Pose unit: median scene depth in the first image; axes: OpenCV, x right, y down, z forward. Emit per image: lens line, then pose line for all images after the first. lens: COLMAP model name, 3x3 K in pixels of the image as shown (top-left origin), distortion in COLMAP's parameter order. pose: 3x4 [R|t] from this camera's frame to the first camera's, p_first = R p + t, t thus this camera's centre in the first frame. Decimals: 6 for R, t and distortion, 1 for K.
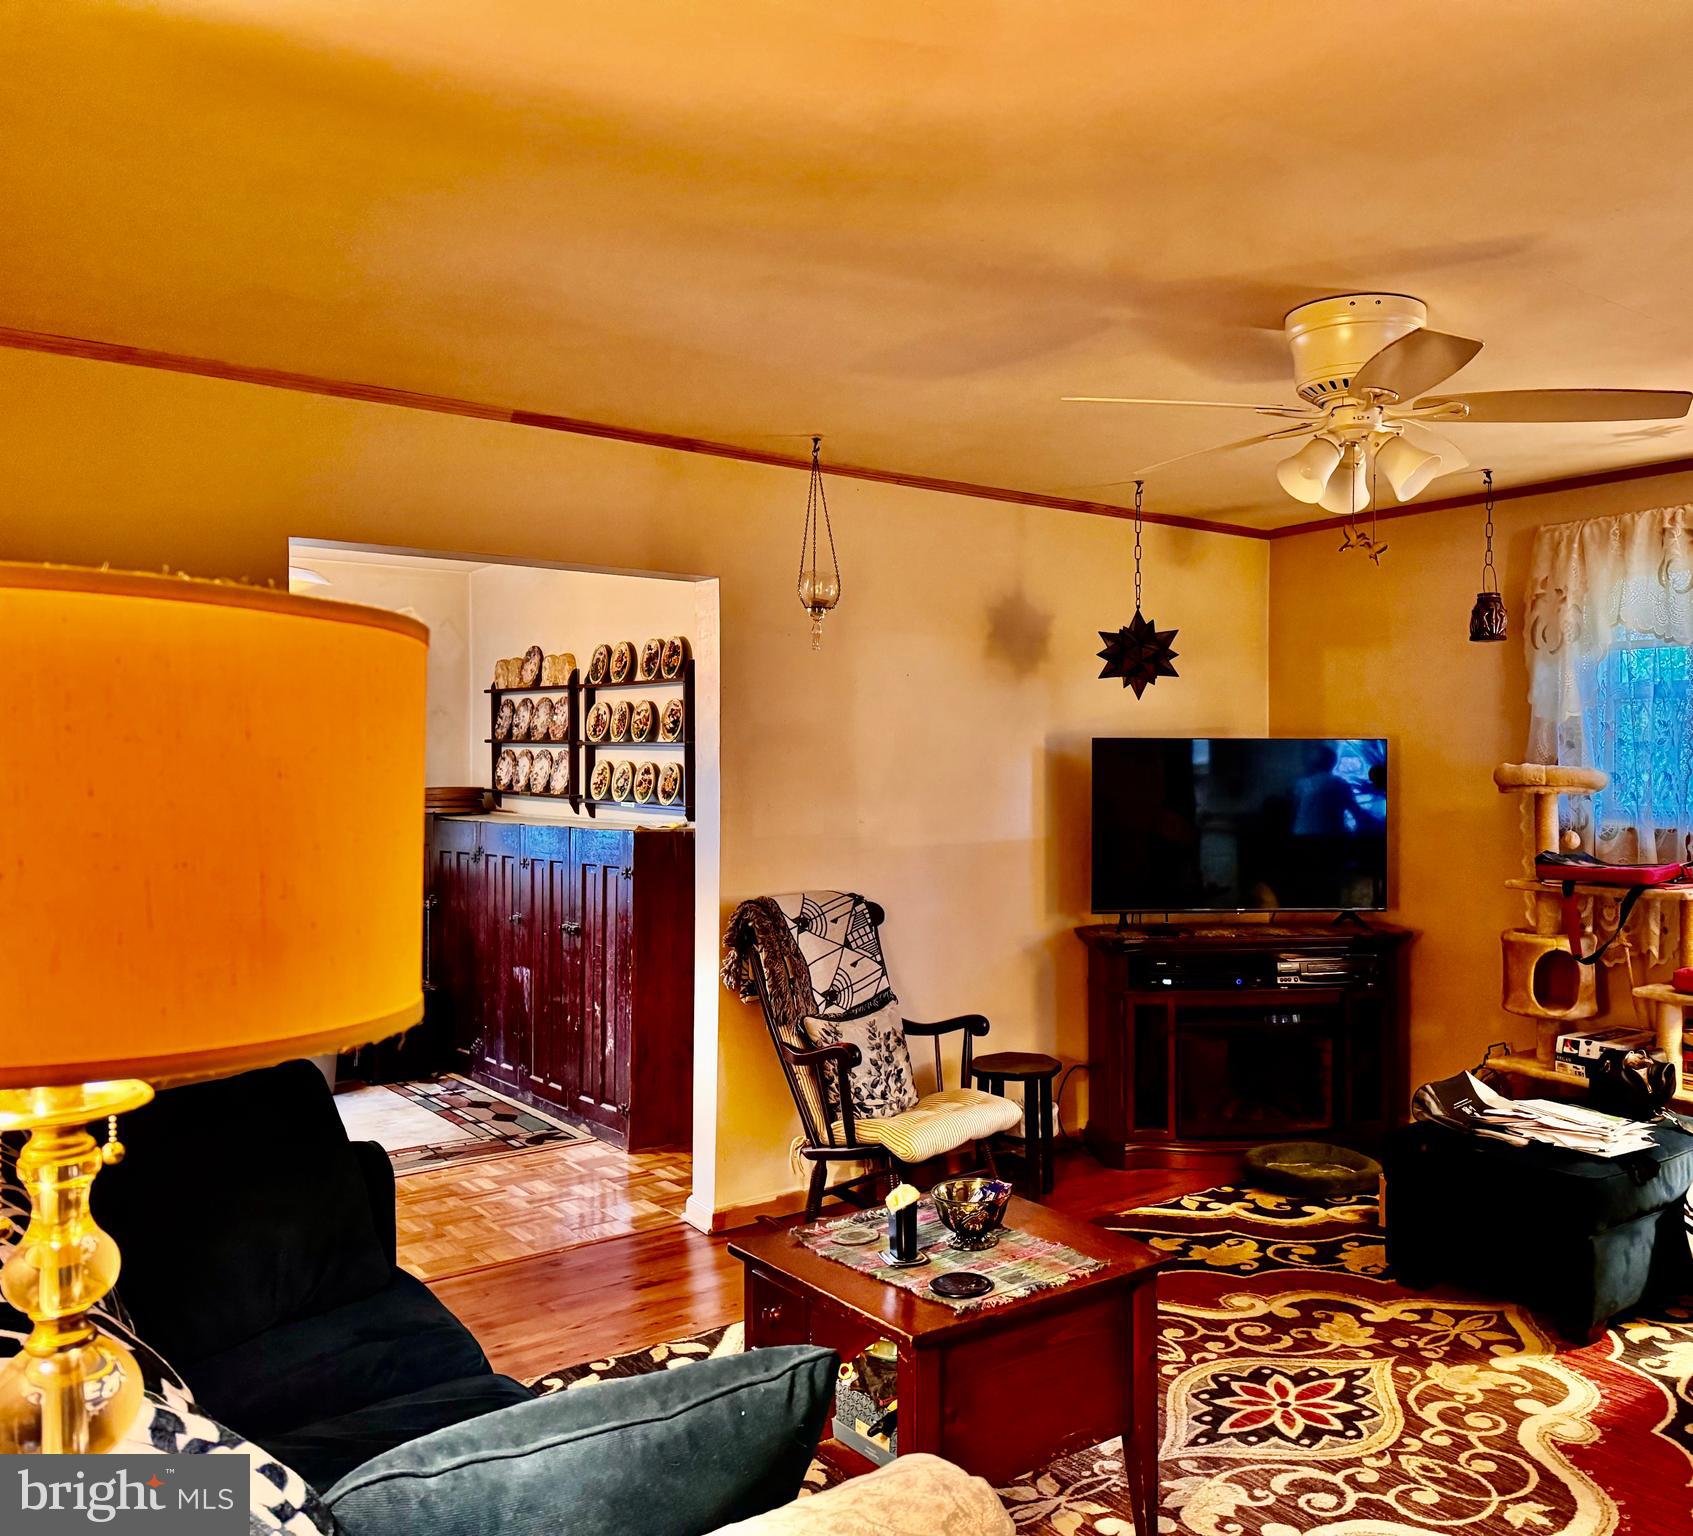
lens RADIAL K [[1433.3, 0, 1032.3], [0, 1433.3, 751.4], [0, 0, 1]] dist [0.069152, -0.090904]
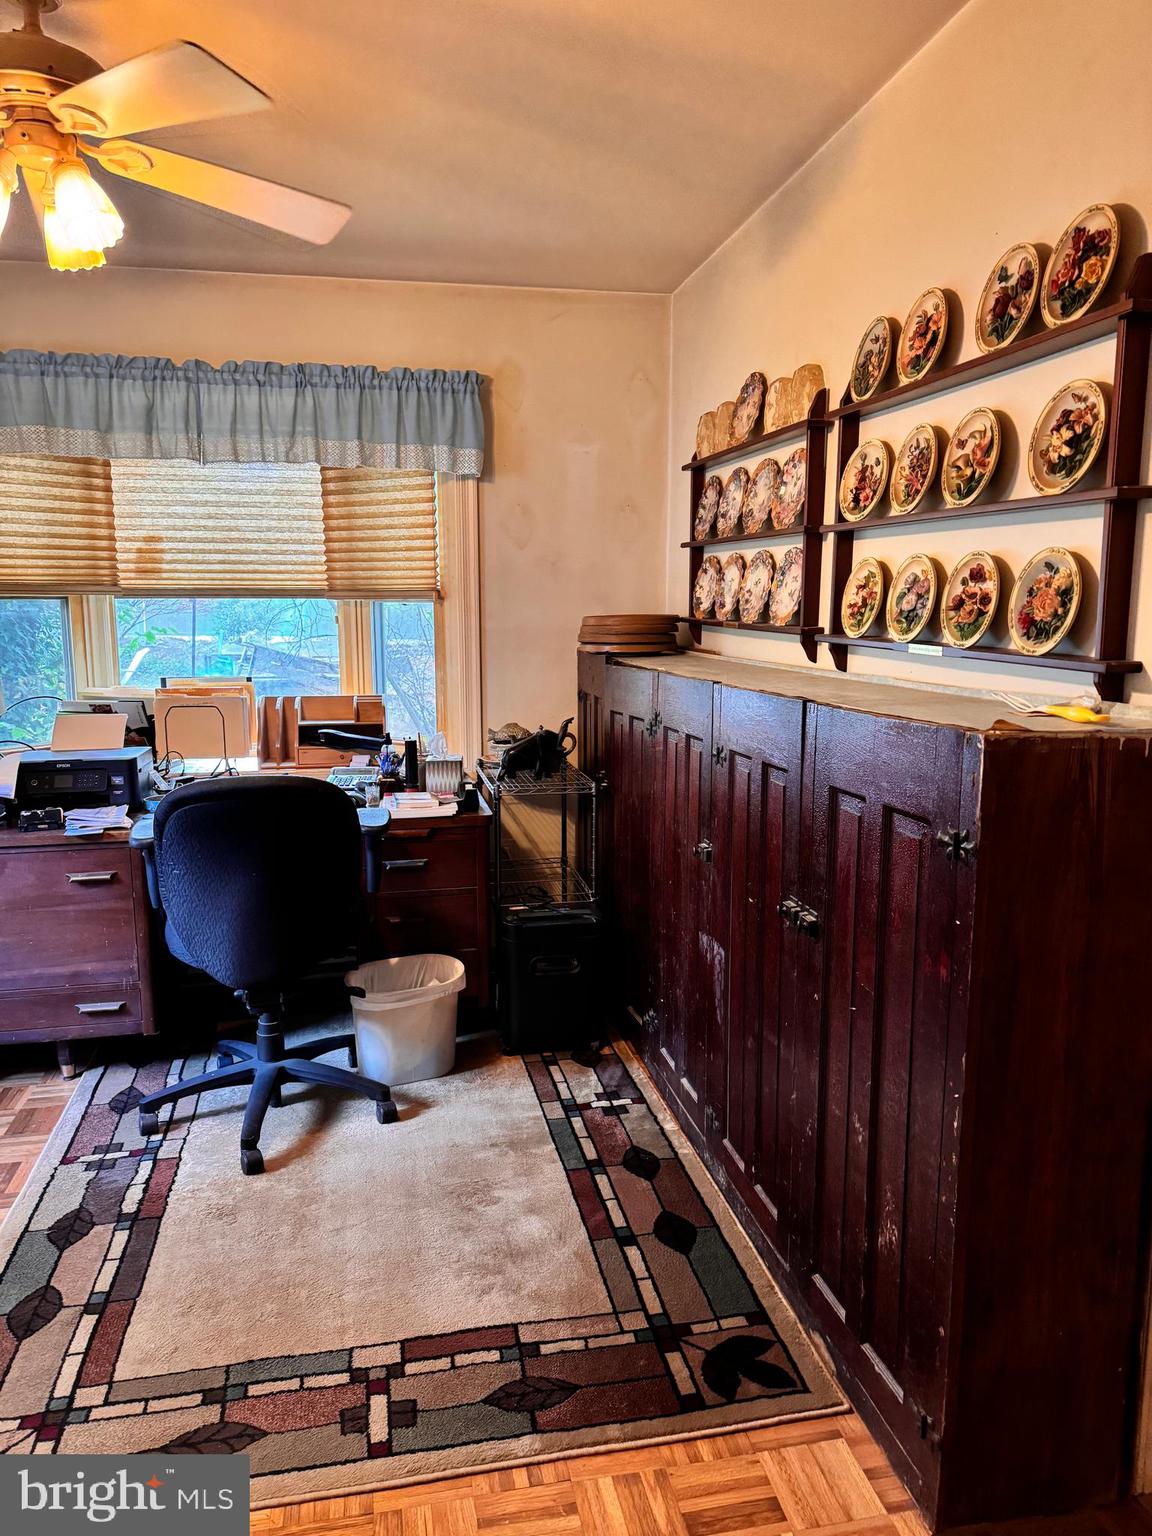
lens RADIAL K [[1073.7, 0, 569.1], [0, 1073.7, 773.9], [0, 0, 1]] dist [0.066035, -0.075300]
pose [[0.873079, 0.078004, -0.481299, -0.289172], [0.002782, 0.986307, 0.164897, 0.025372], [0.487572, -0.145307, 0.860906, 0.875195]]
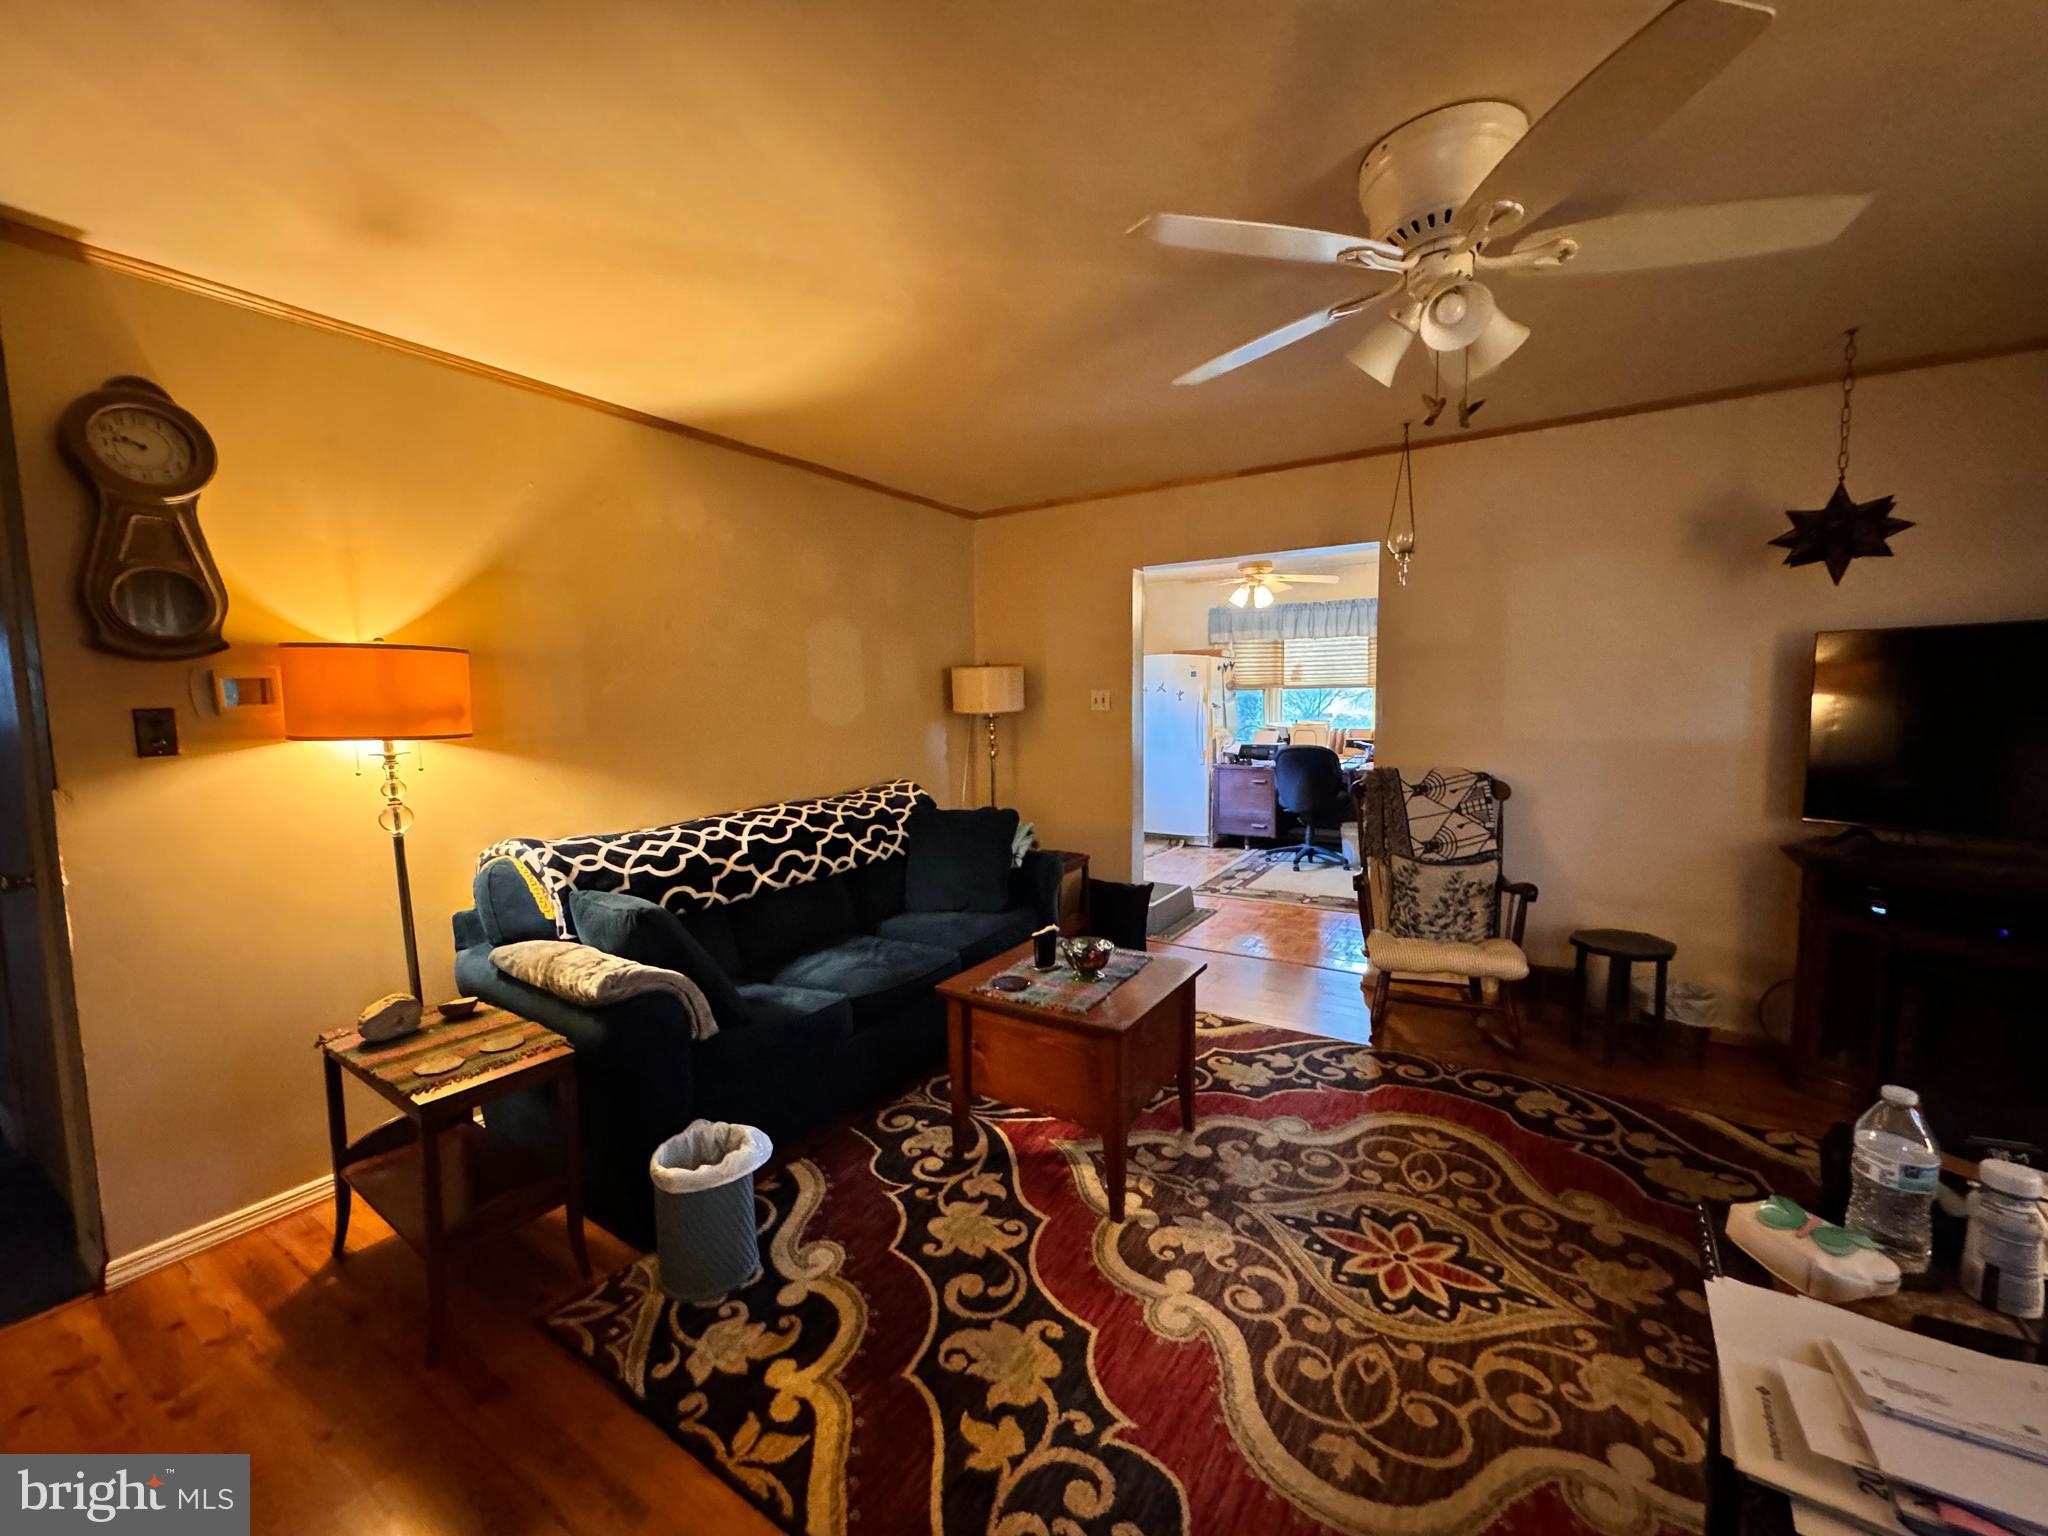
lens RADIAL K [[816.5, 0, 1034.6], [0, 816.5, 766.7], [0, 0, 1]] dist [-0.001354, 0.000177]
pose [[0.305011, 0.082741, -0.948748, 0.475889], [0.024698, 0.995196, 0.094732, 0.015507], [0.952029, -0.052326, 0.301502, 0.428439]]
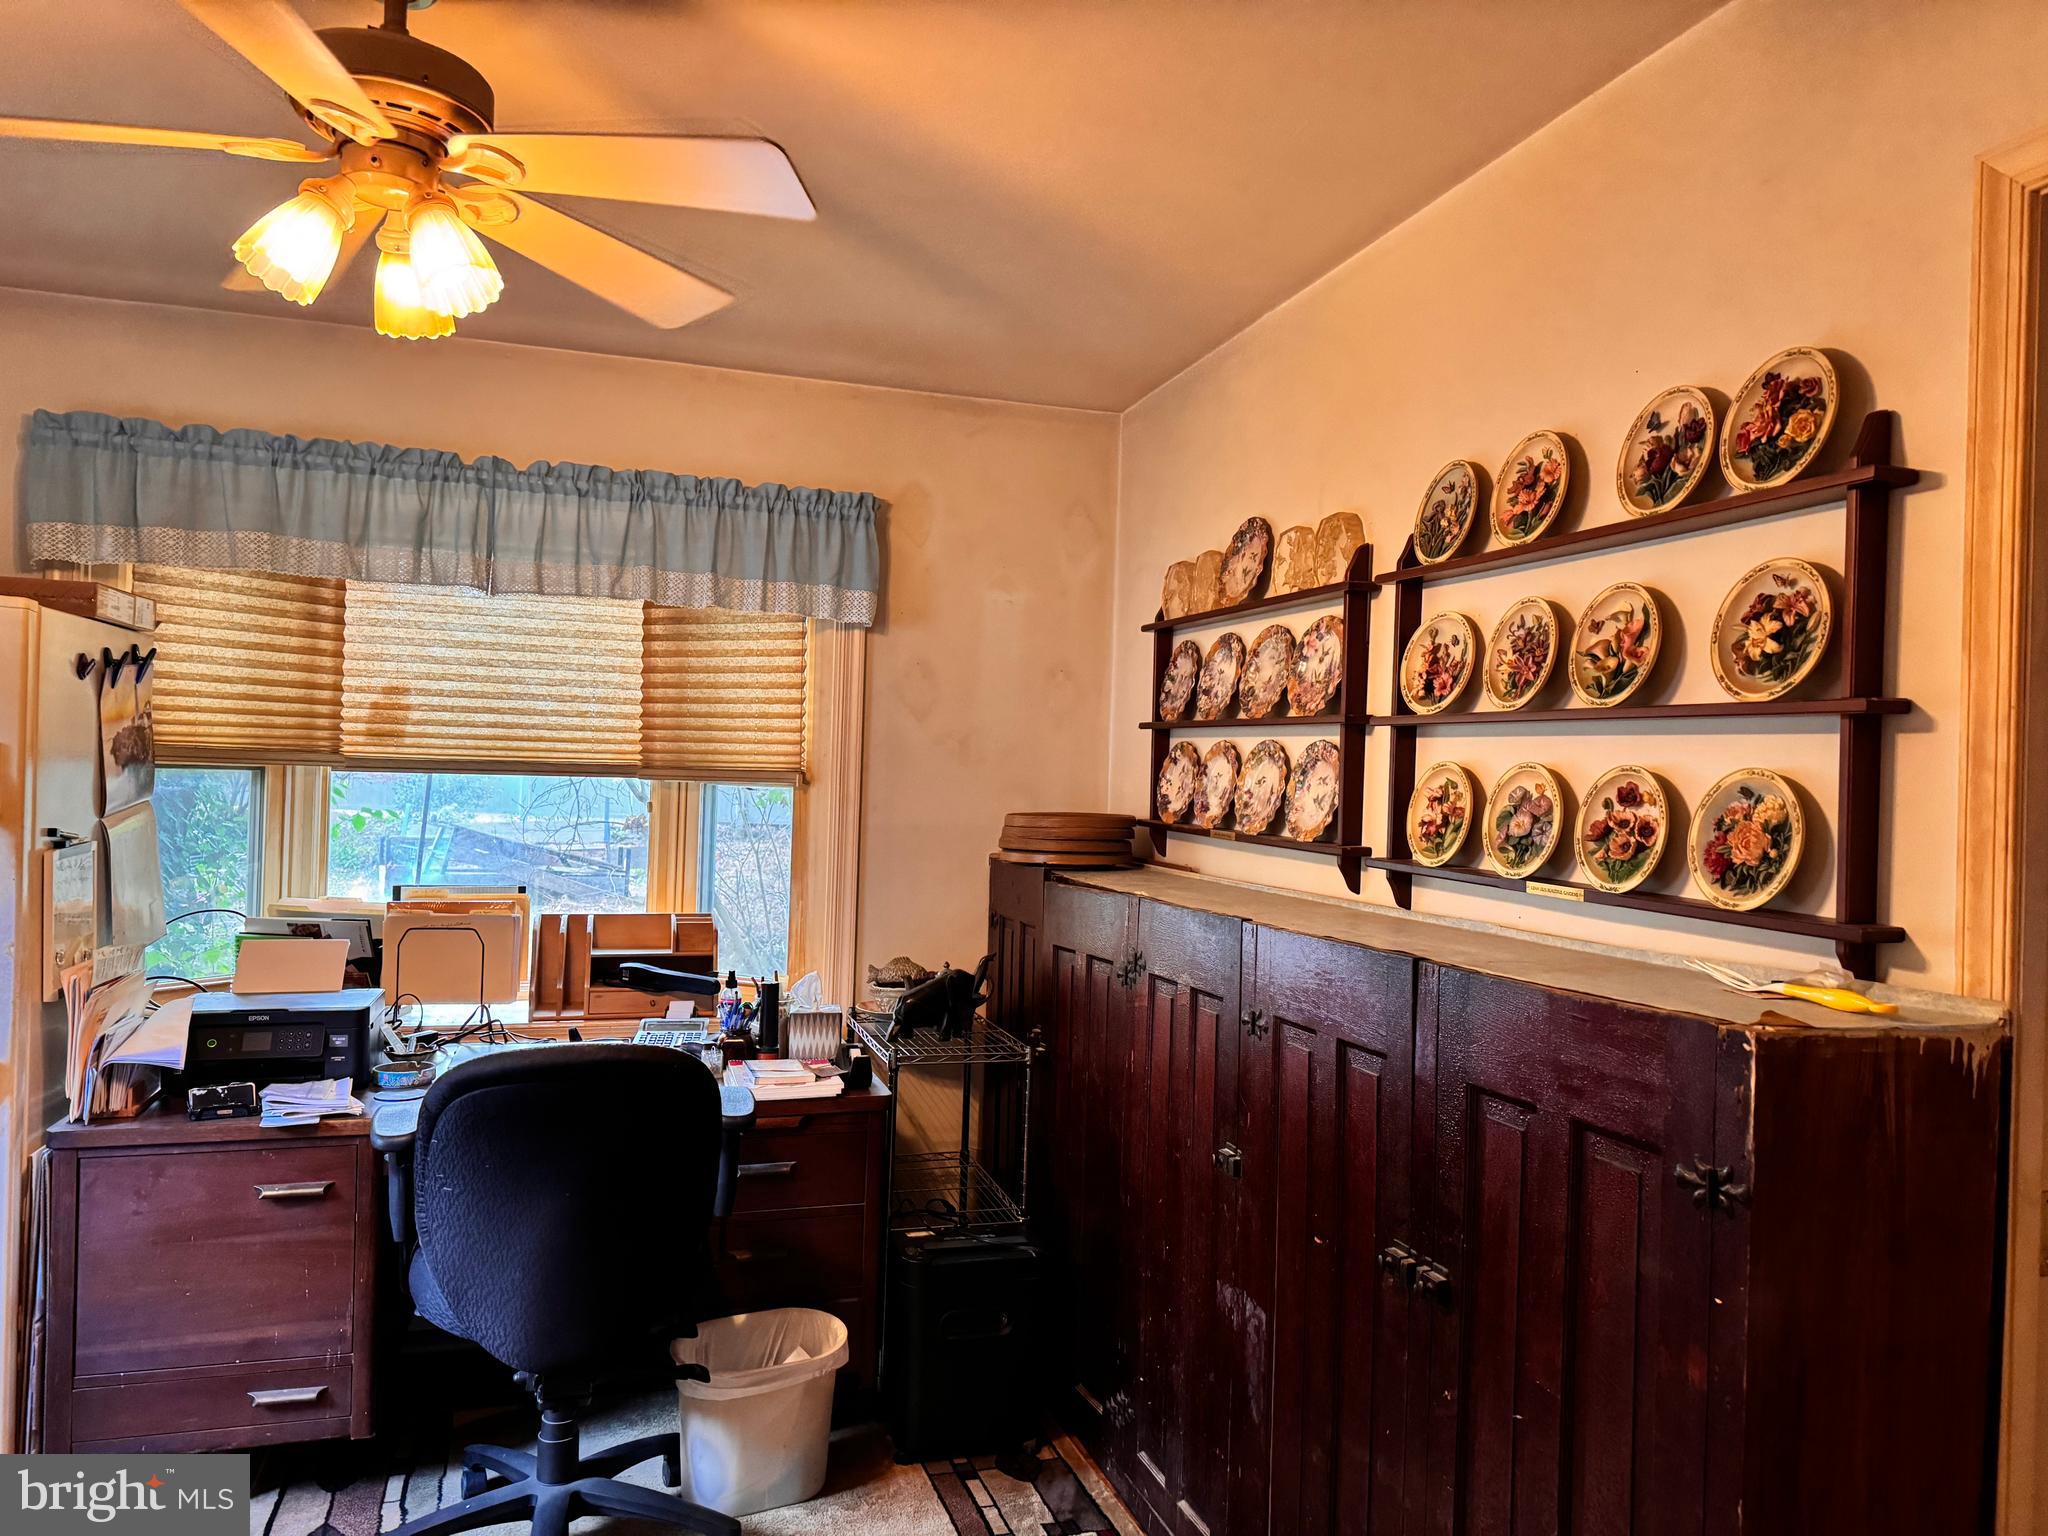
lens RADIAL K [[1431.6, 0, 1021.5], [0, 1431.6, 773.0], [0, 0, 1]] dist [0.066035, -0.075300]
pose [[0.918444, 0.028834, -0.394498, -0.362236], [-0.030193, 0.999540, 0.002763, 0.015740], [0.394396, 0.009374, 0.918893, 0.867862]]
